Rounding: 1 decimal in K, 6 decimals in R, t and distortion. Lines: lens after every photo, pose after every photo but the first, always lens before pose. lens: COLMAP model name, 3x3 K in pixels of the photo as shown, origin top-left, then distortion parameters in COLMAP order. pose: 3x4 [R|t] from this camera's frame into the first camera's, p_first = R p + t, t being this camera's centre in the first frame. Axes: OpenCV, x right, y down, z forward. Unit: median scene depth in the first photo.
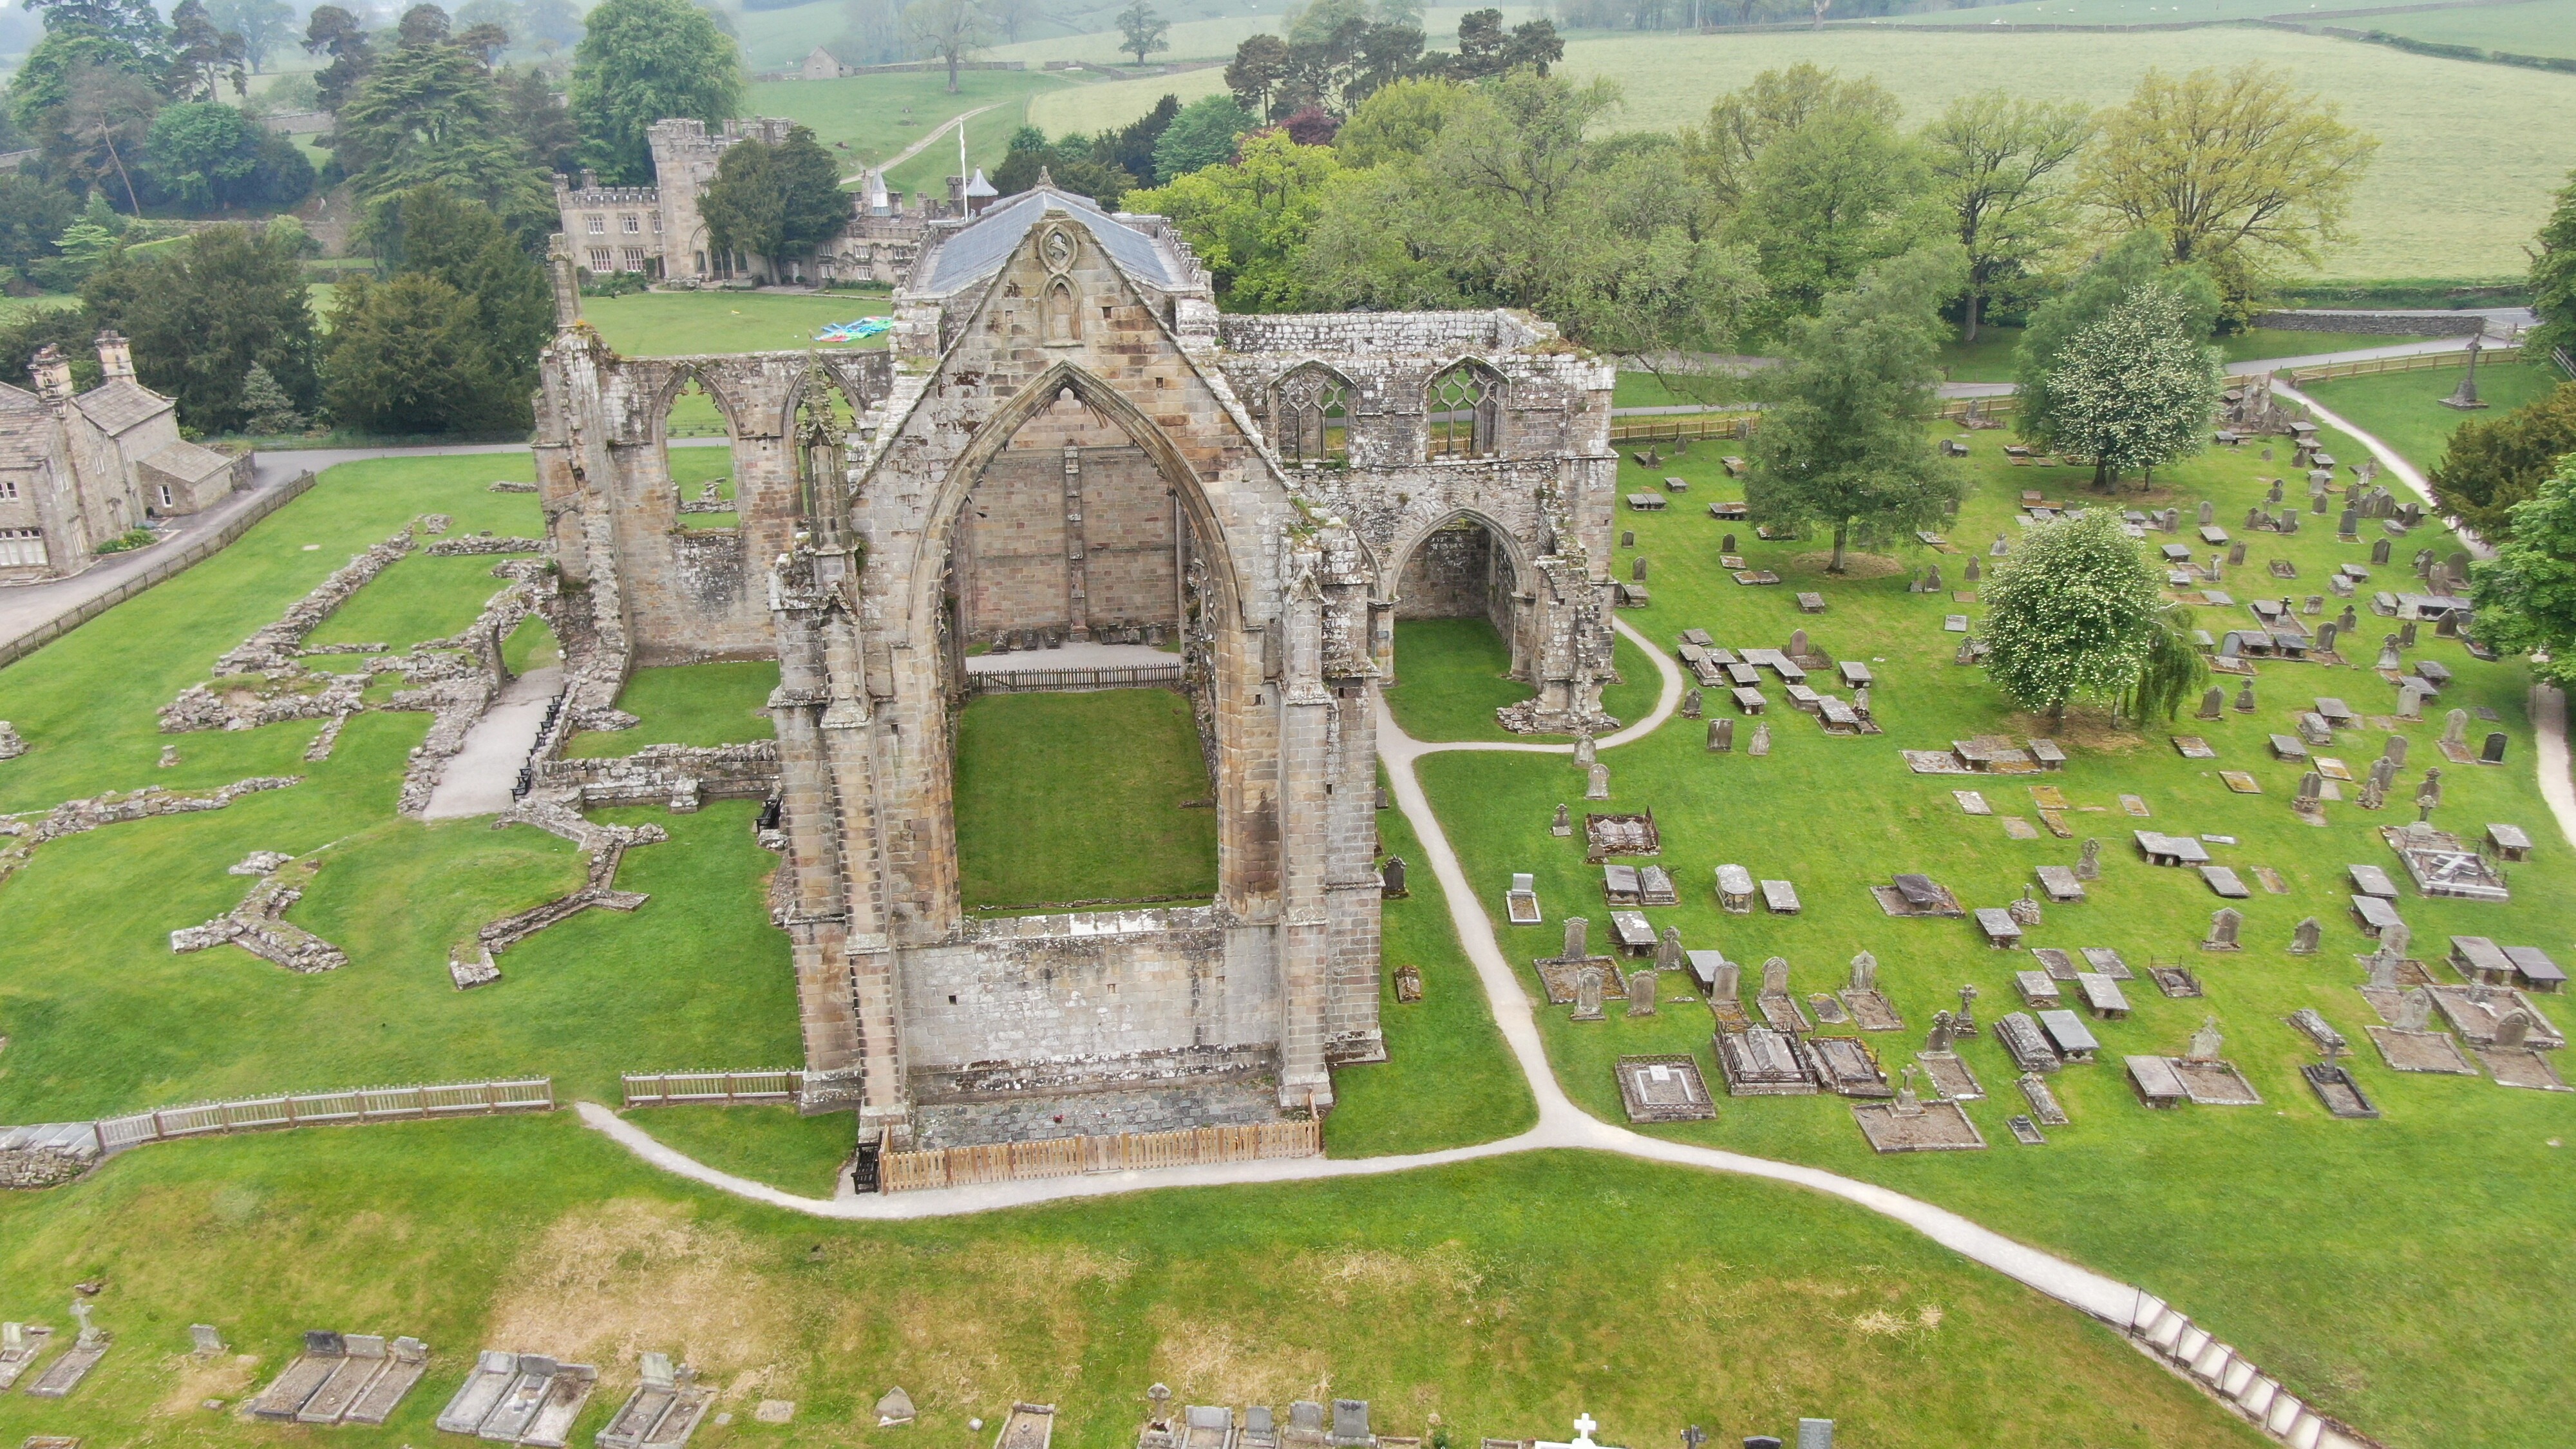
lens RADIAL K [[1854.3, 0, 1292.3], [0, 1854.3, 734.2], [0, 0, 1]] dist [-0.023131, 0.011866]
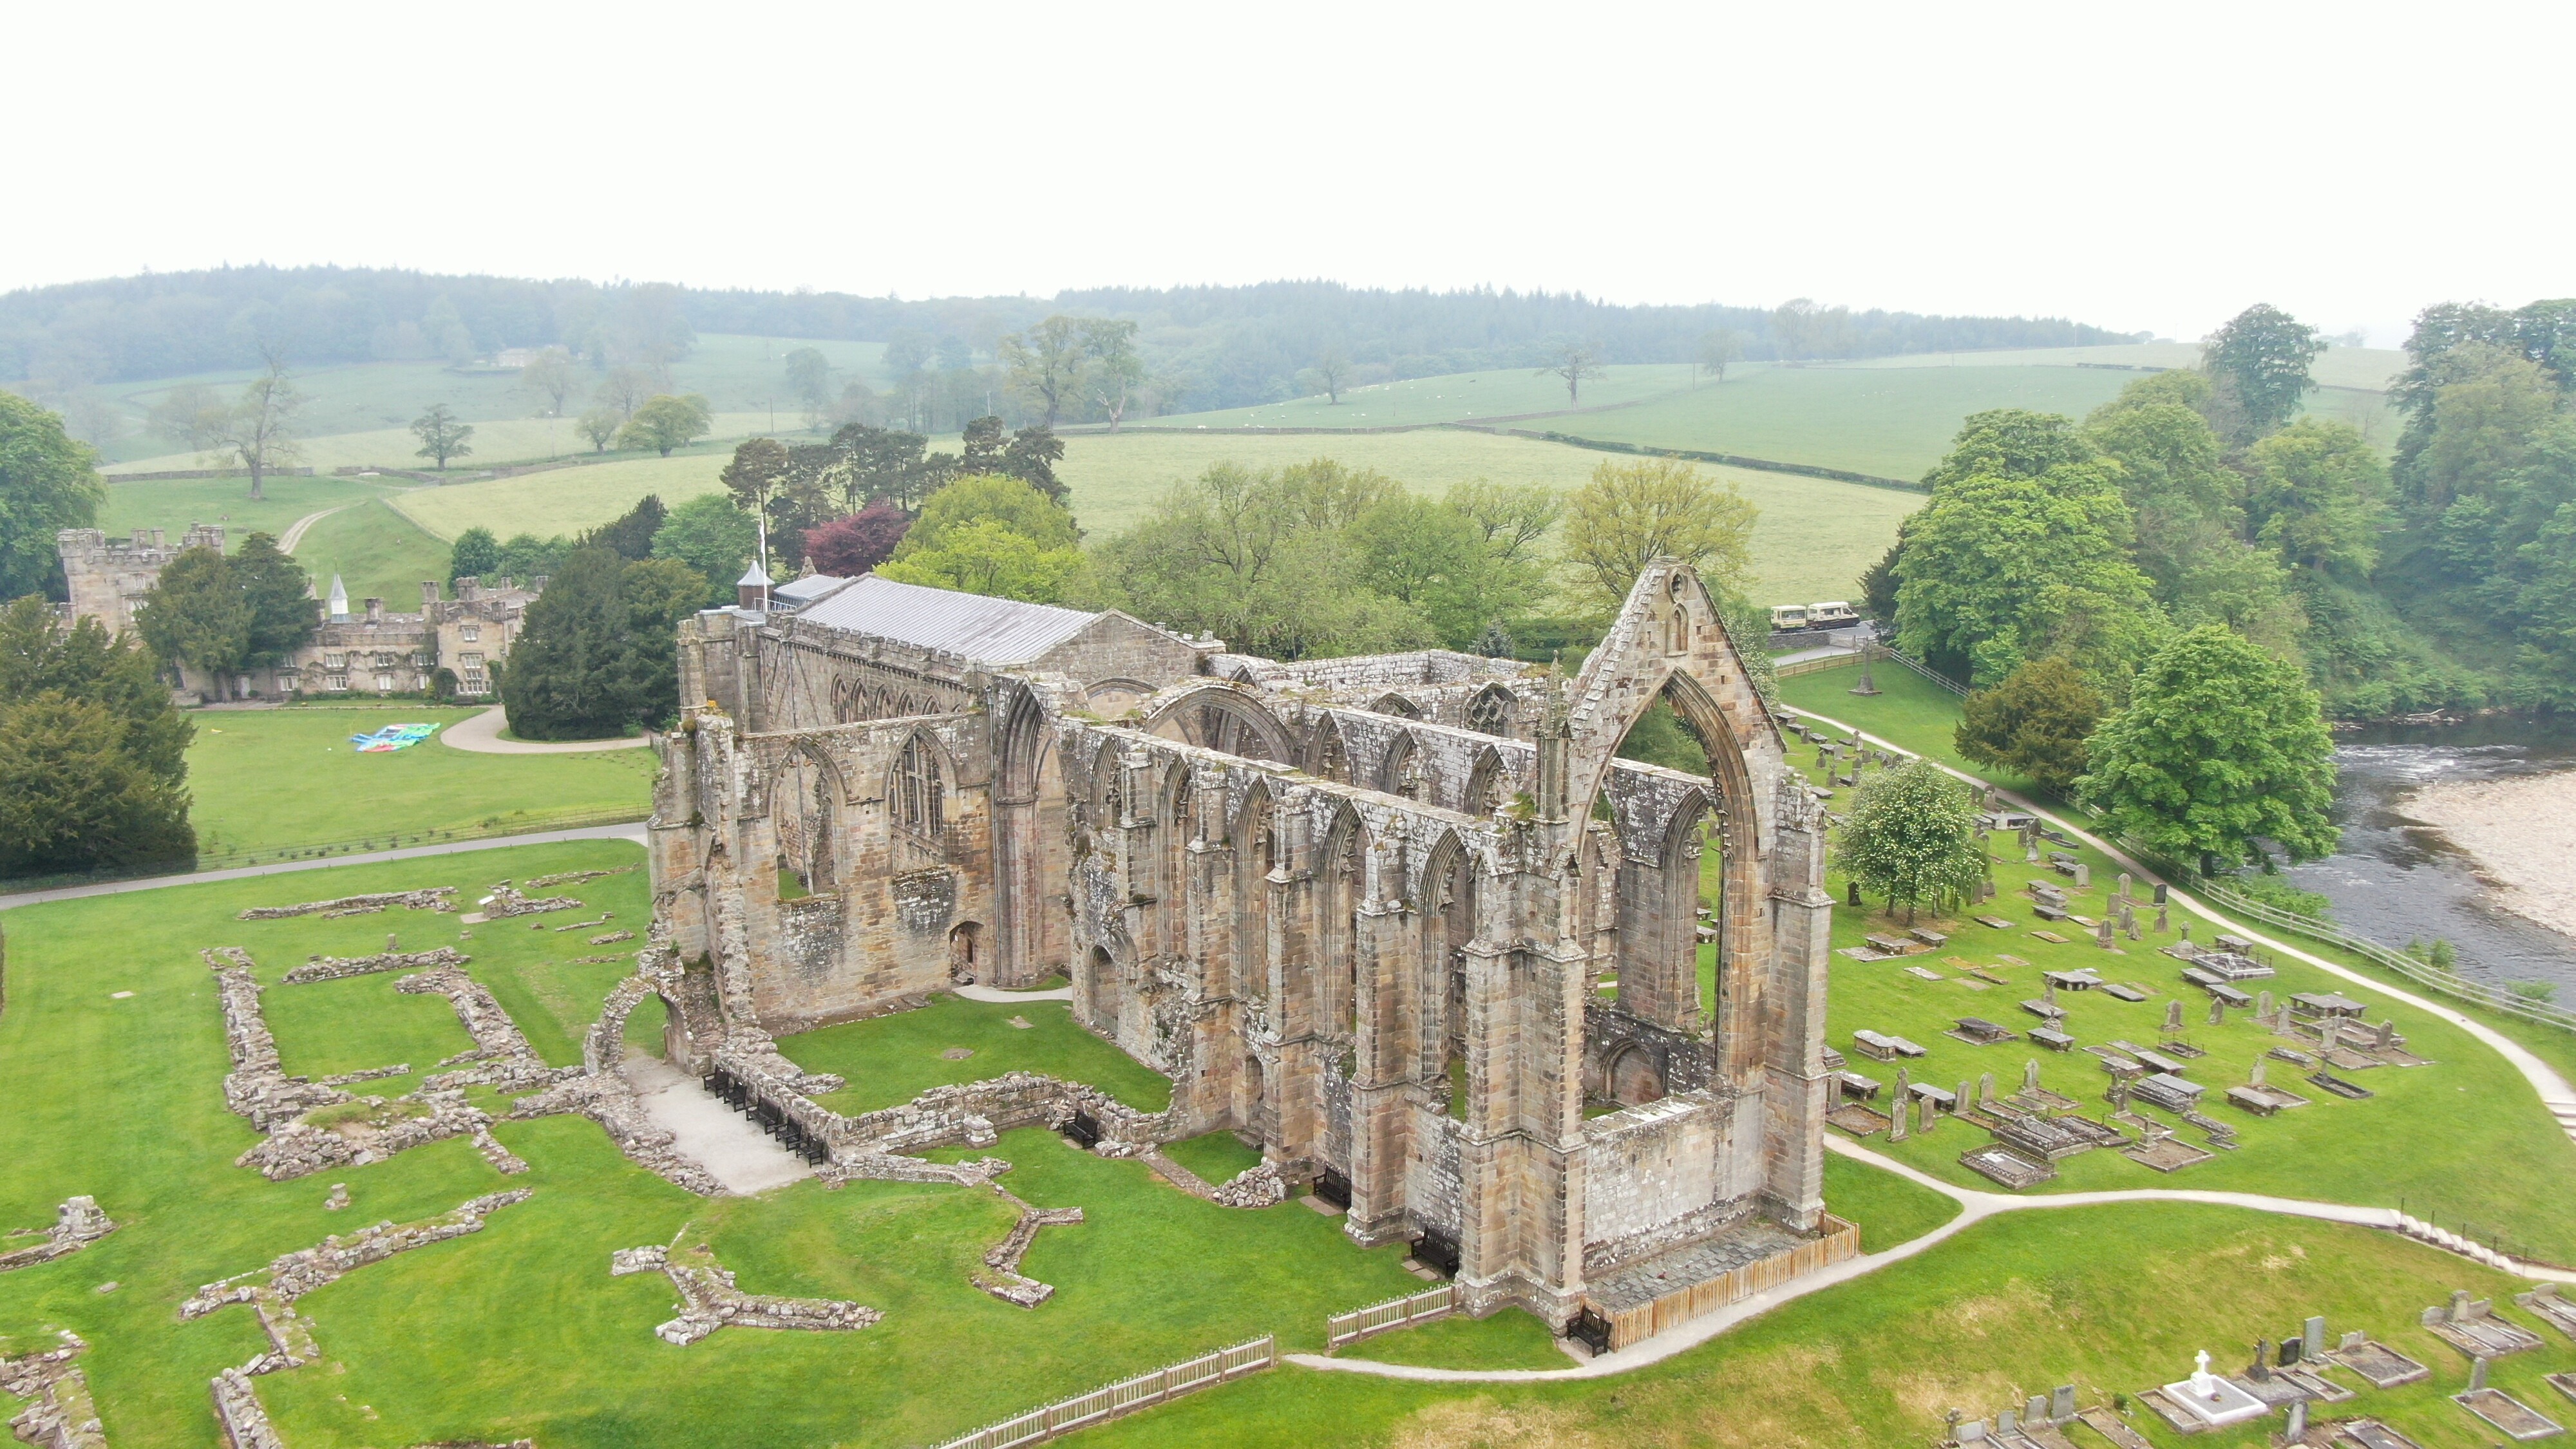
lens RADIAL K [[1854.3, 0, 1287.2], [0, 1854.3, 735.1], [0, 0, 1]] dist [-0.023131, 0.011866]
pose [[0.895198, -0.071395, 0.439914, -0.830282], [0.158624, 0.973488, -0.164800, 0.020869], [-0.416485, 0.217310, 0.882789, -0.052775]]
